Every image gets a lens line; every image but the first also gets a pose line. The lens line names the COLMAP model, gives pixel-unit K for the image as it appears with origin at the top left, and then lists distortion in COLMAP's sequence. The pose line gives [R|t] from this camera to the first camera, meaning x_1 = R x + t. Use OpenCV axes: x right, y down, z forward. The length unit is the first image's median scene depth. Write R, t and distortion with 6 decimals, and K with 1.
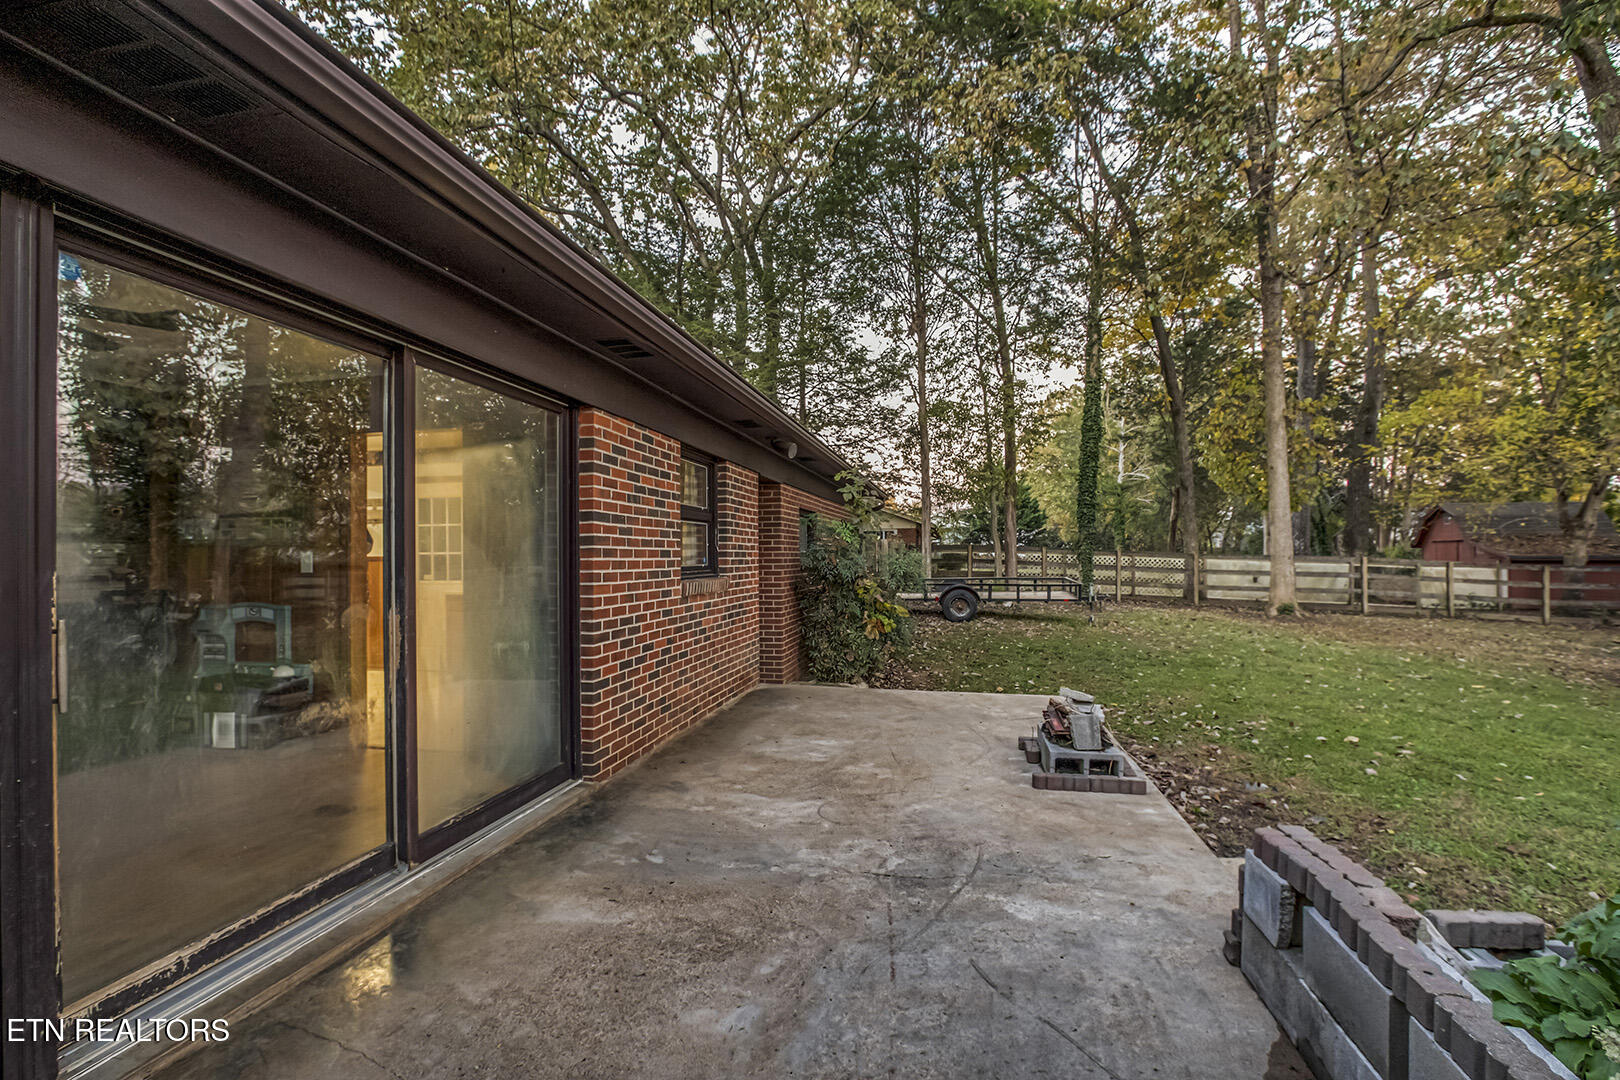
lens RADIAL K [[751.2, 0, 814.0], [0, 751.2, 551.5], [0, 0, 1]] dist [-0.018548, 0.000159]
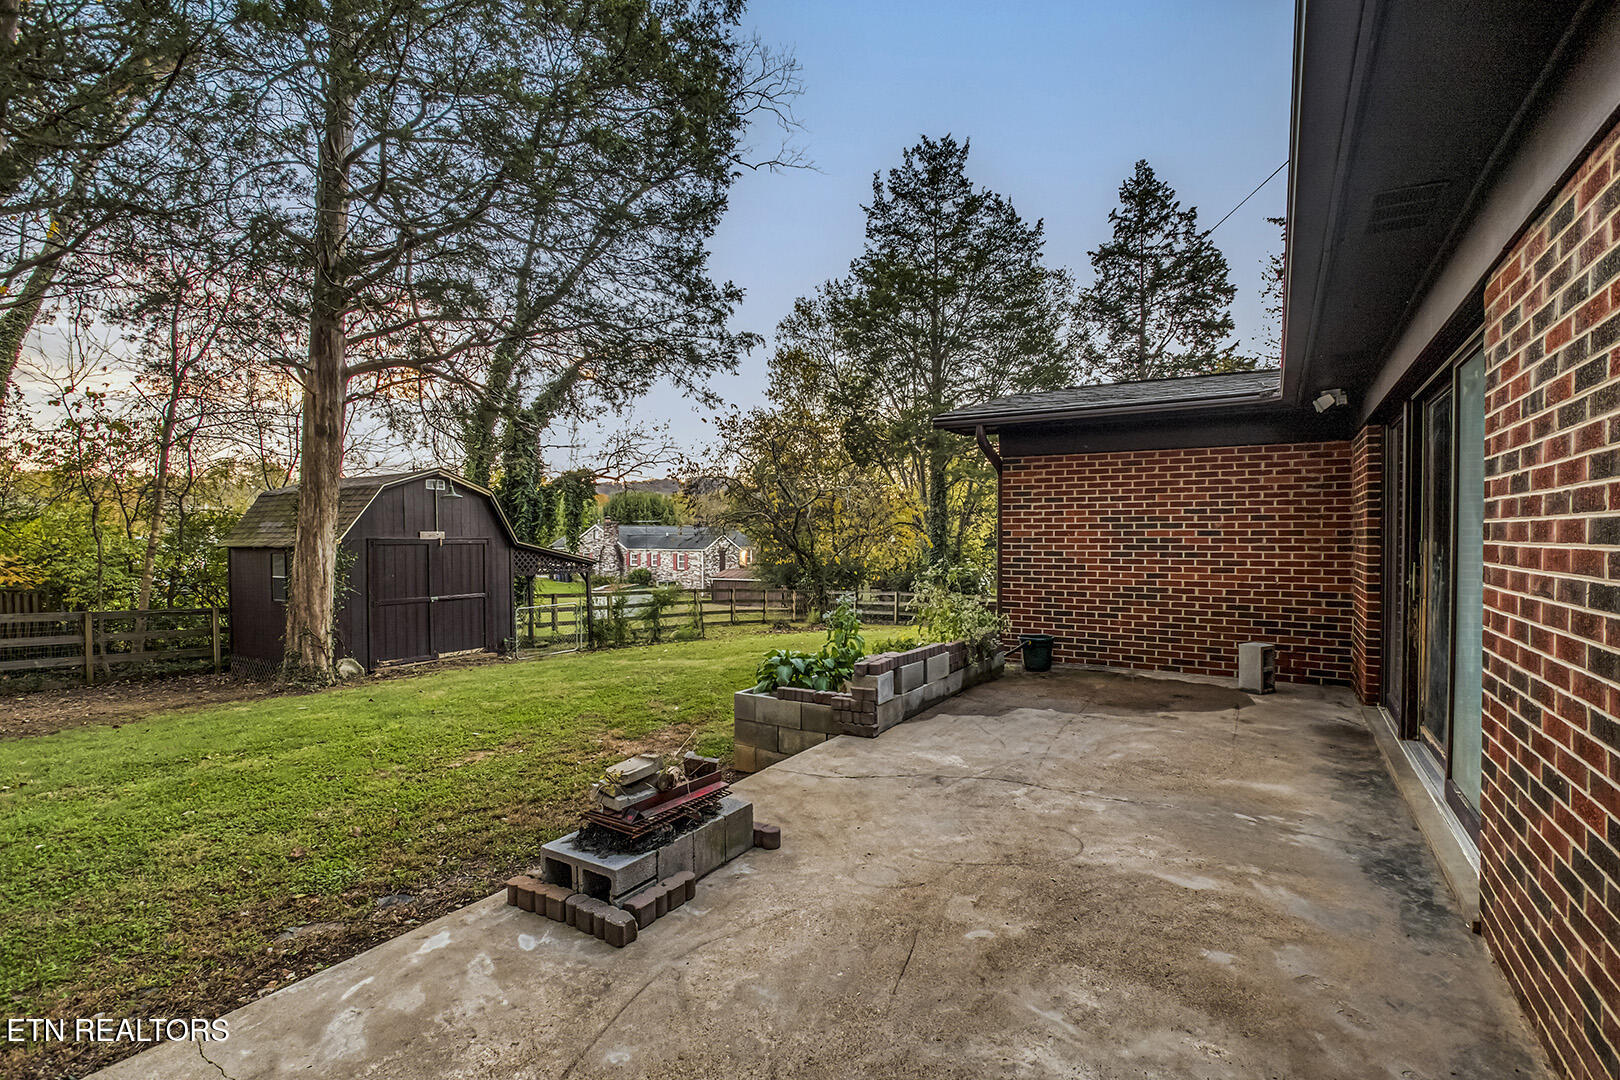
lens RADIAL K [[751.2, 0, 814.0], [0, 751.2, 551.5], [0, 0, 1]] dist [-0.018548, 0.000159]
pose [[-0.936121, 0.002997, 0.351664, -0.008294], [0.005998, 0.999954, 0.007444, 0.012939], [-0.351626, 0.009078, -0.936097, 2.083620]]
